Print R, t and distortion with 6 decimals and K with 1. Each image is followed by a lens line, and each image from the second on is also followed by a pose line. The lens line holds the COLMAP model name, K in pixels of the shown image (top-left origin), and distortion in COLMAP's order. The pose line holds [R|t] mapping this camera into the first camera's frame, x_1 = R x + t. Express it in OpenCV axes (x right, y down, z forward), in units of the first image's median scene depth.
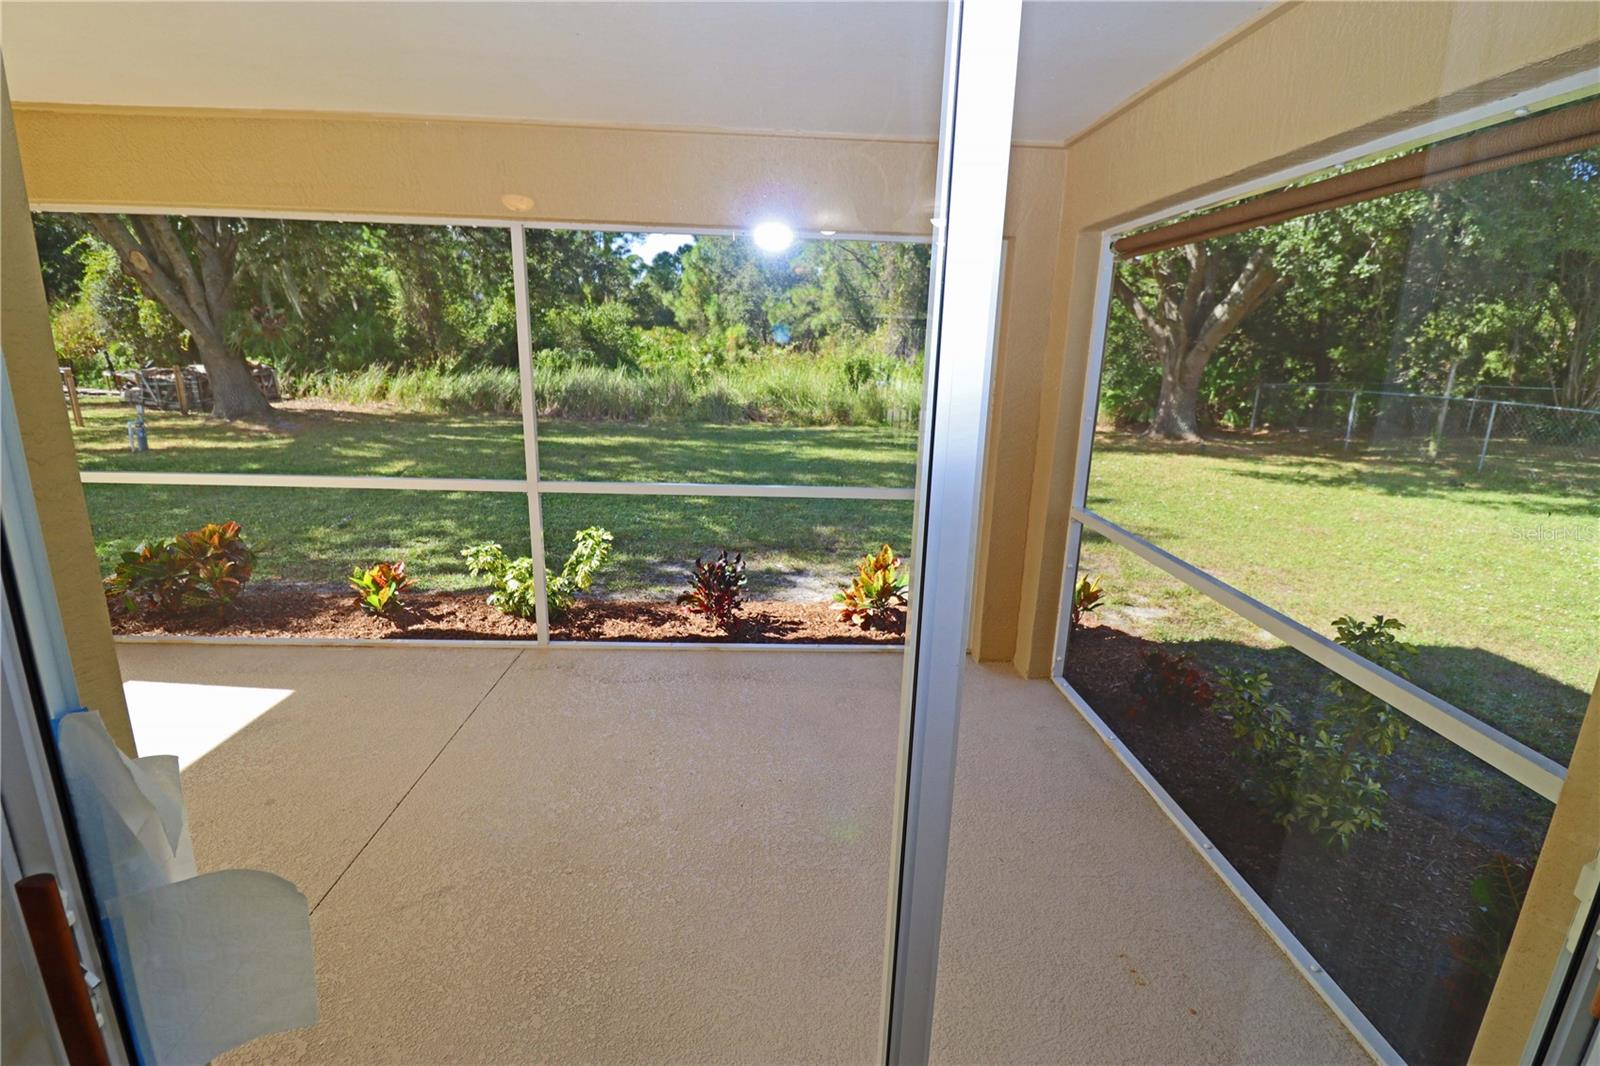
lens RADIAL K [[744.7, 0, 805.7], [0, 744.7, 529.7], [0, 0, 1]] dist [0.000720, -0.009339]
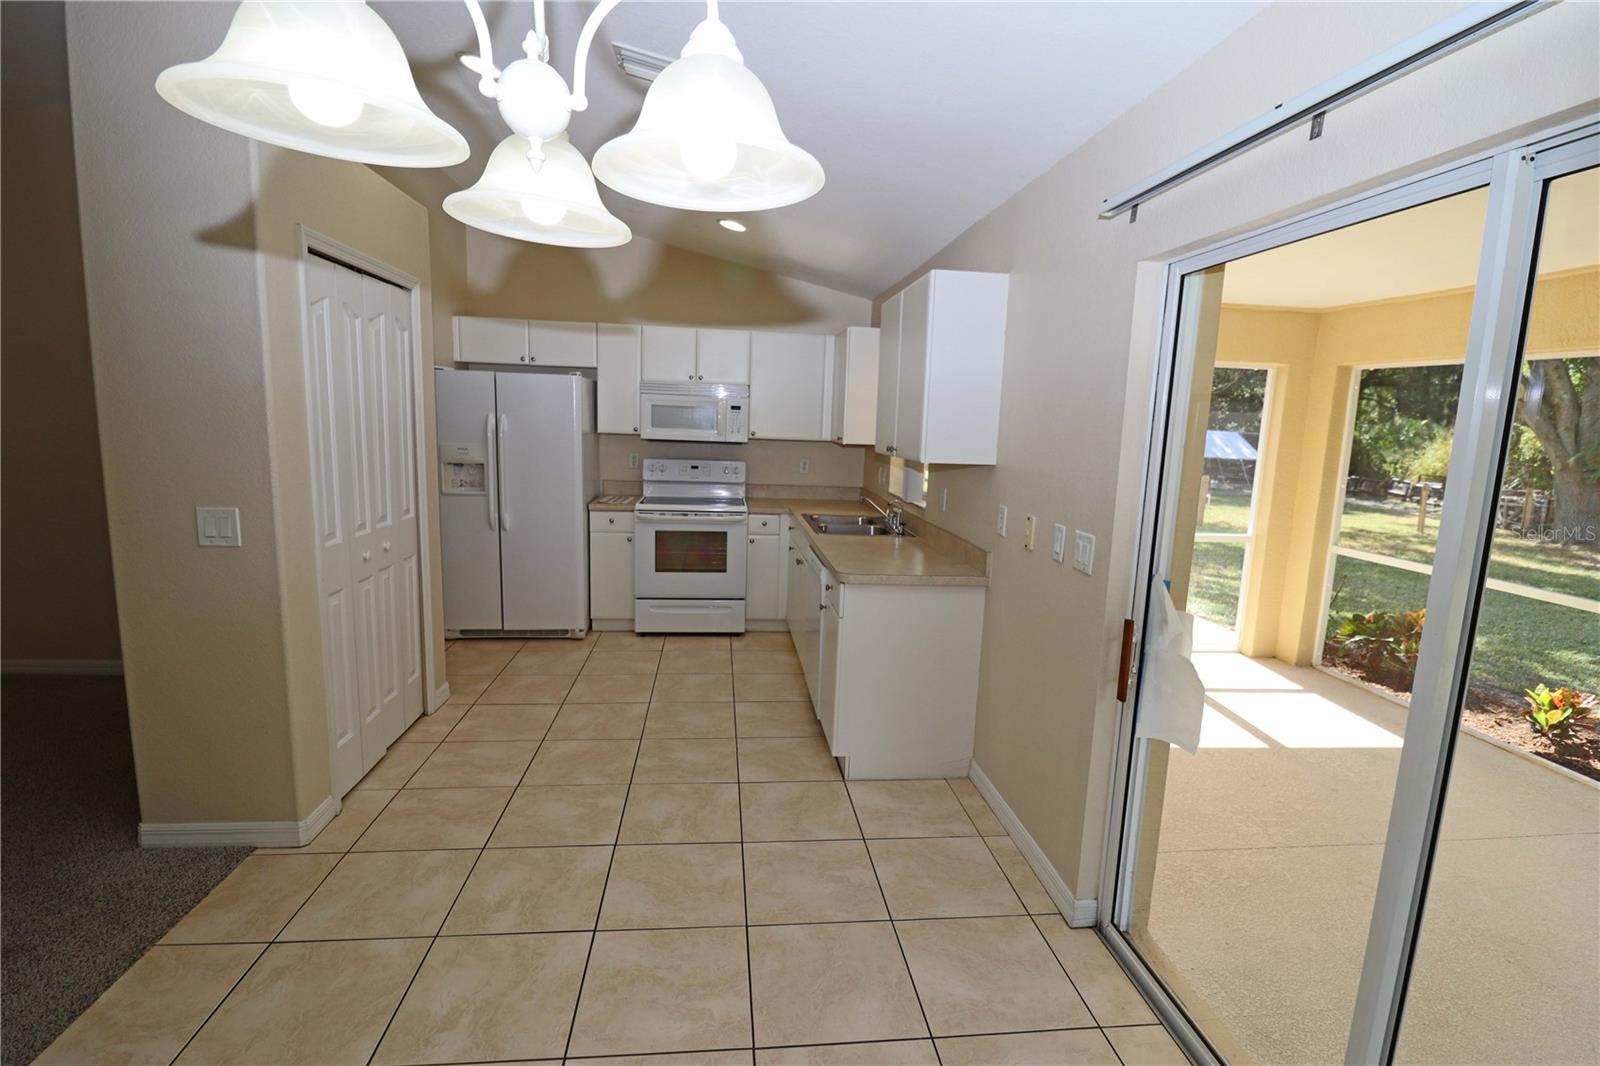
lens RADIAL K [[744.7, 0, 805.7], [0, 744.7, 529.7], [0, 0, 1]] dist [0.000720, -0.009339]
pose [[0.069499, 0.119203, -0.990435, 0.049315], [-0.275841, 0.956422, 0.095753, 0.005142], [0.958687, 0.266548, 0.099352, -0.018291]]
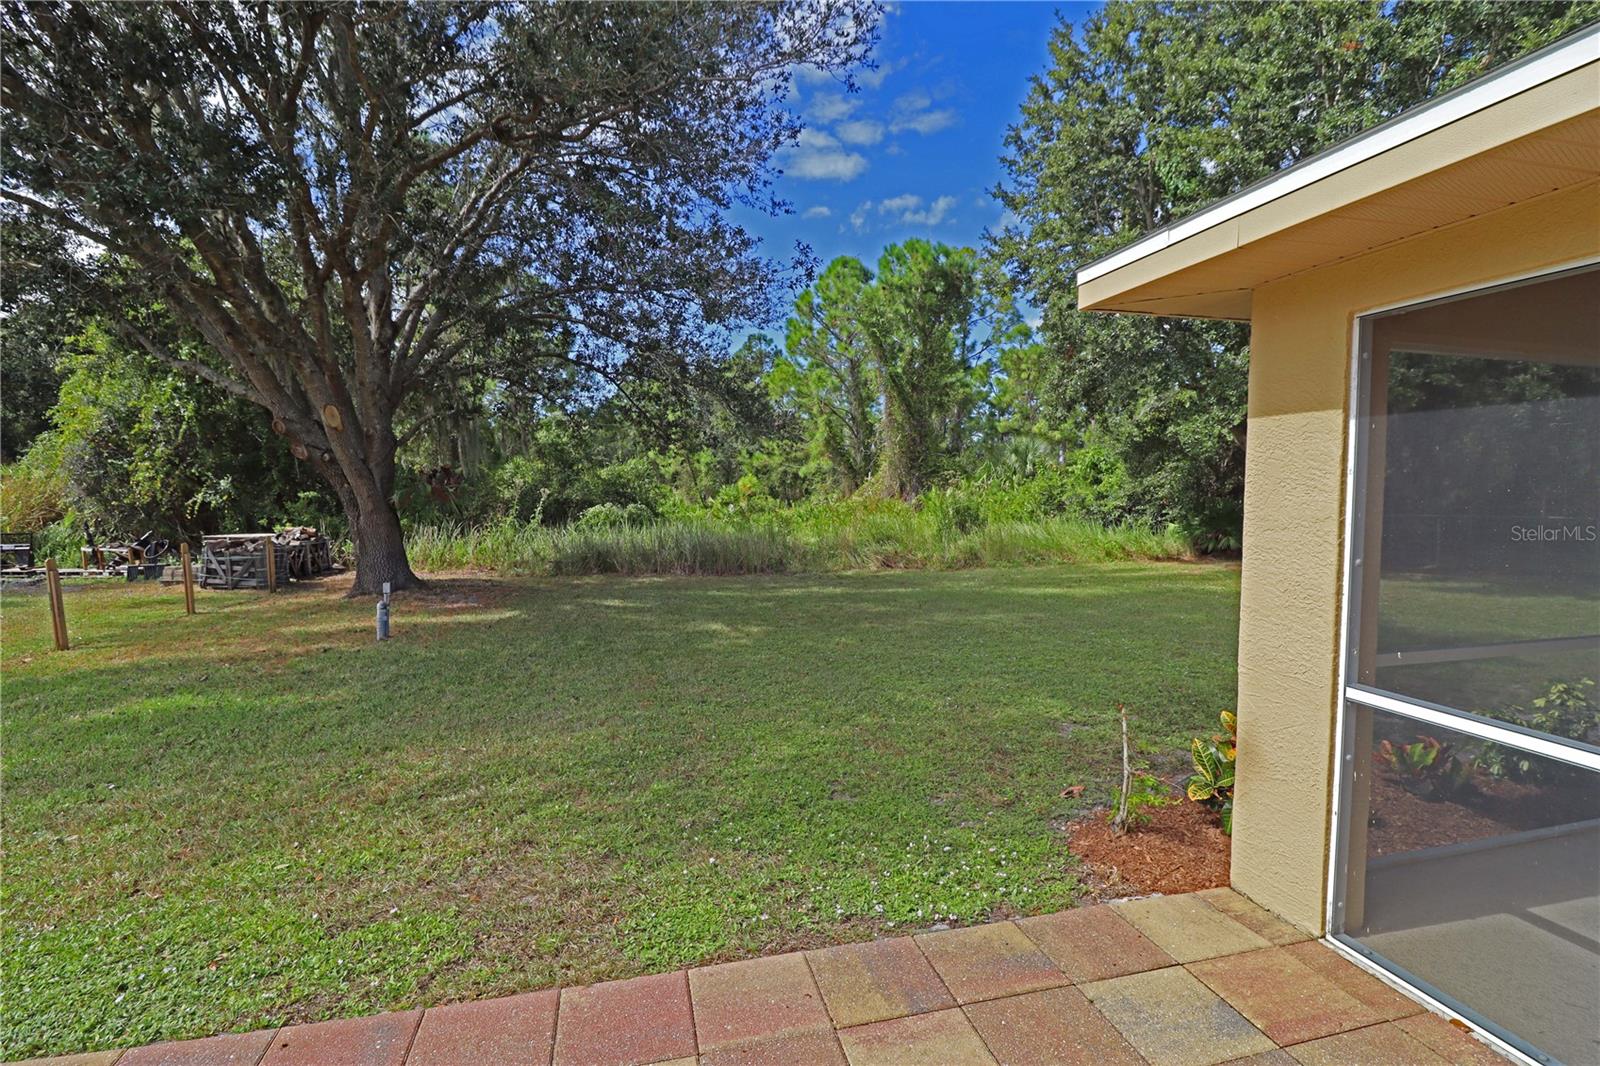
lens RADIAL K [[744.7, 0, 805.7], [0, 744.7, 529.7], [0, 0, 1]] dist [0.000720, -0.009339]
pose [[0.978894, -0.037373, 0.200922, -0.244636], [0.075084, 0.980149, -0.183492, -0.016059], [-0.190076, 0.194706, 0.962268, 0.041300]]
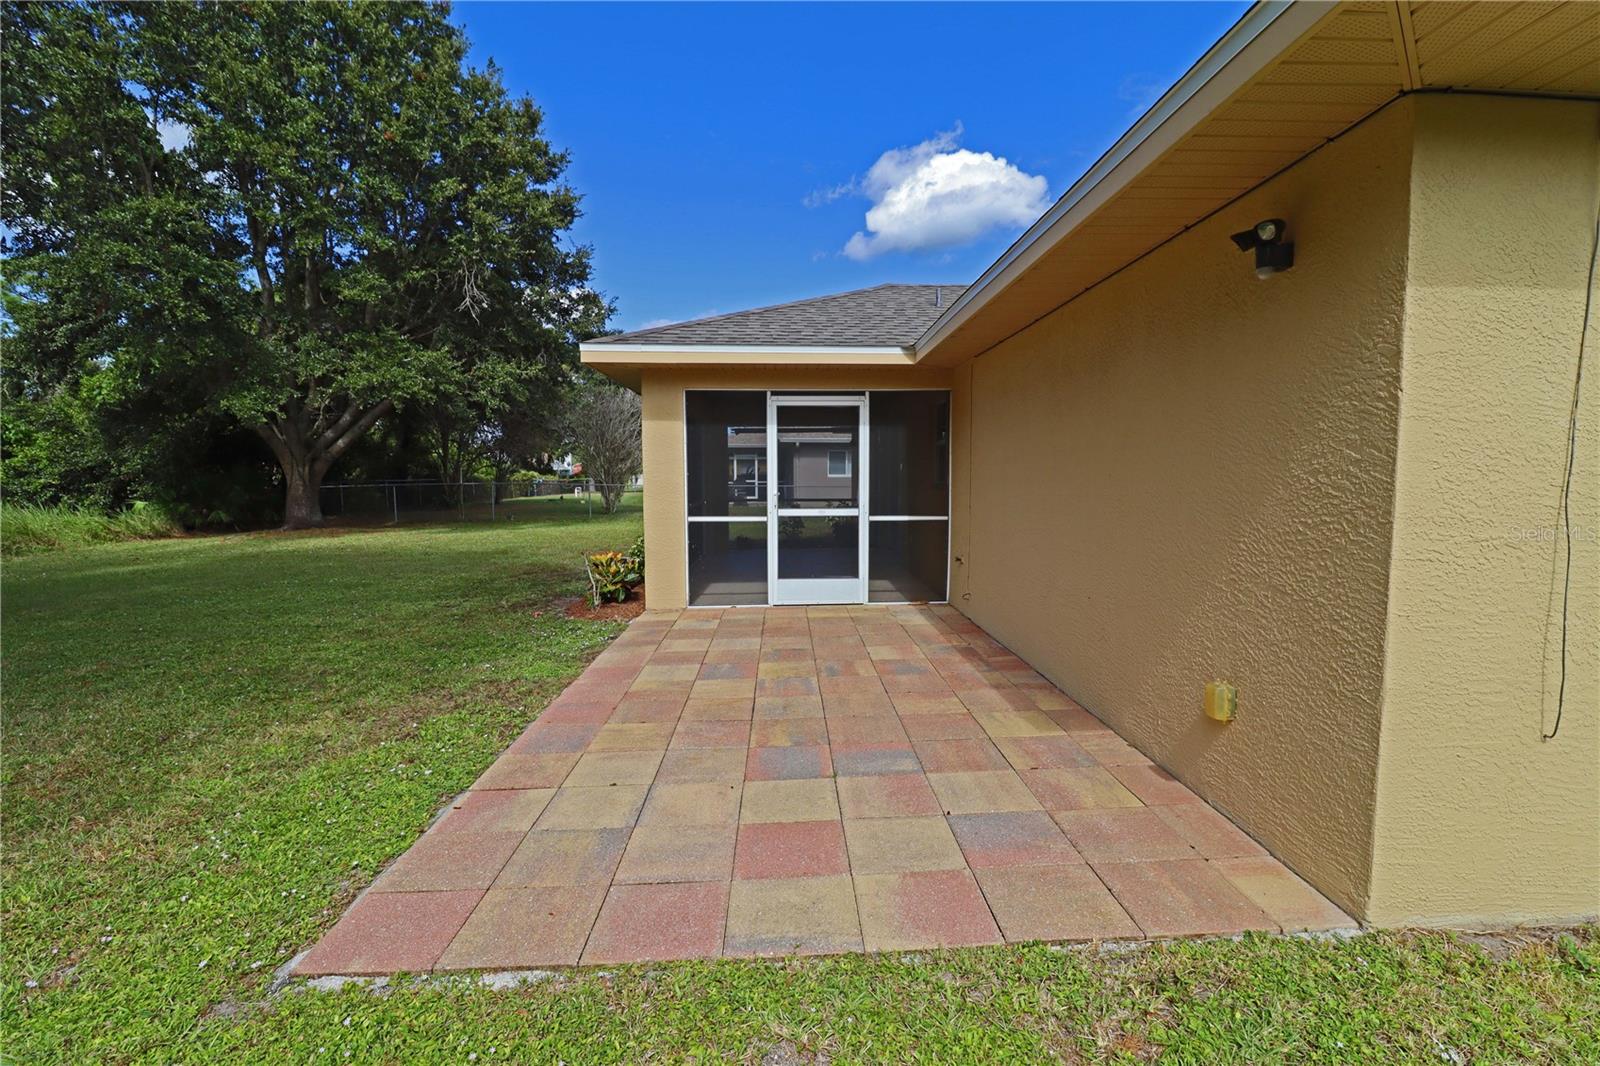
lens RADIAL K [[744.7, 0, 805.7], [0, 744.7, 529.7], [0, 0, 1]] dist [0.000720, -0.009339]
pose [[0.011685, -0.102126, 0.994703, -0.476735], [0.247066, 0.964222, 0.096094, -0.019041], [-0.968928, 0.244634, 0.036499, 0.075536]]
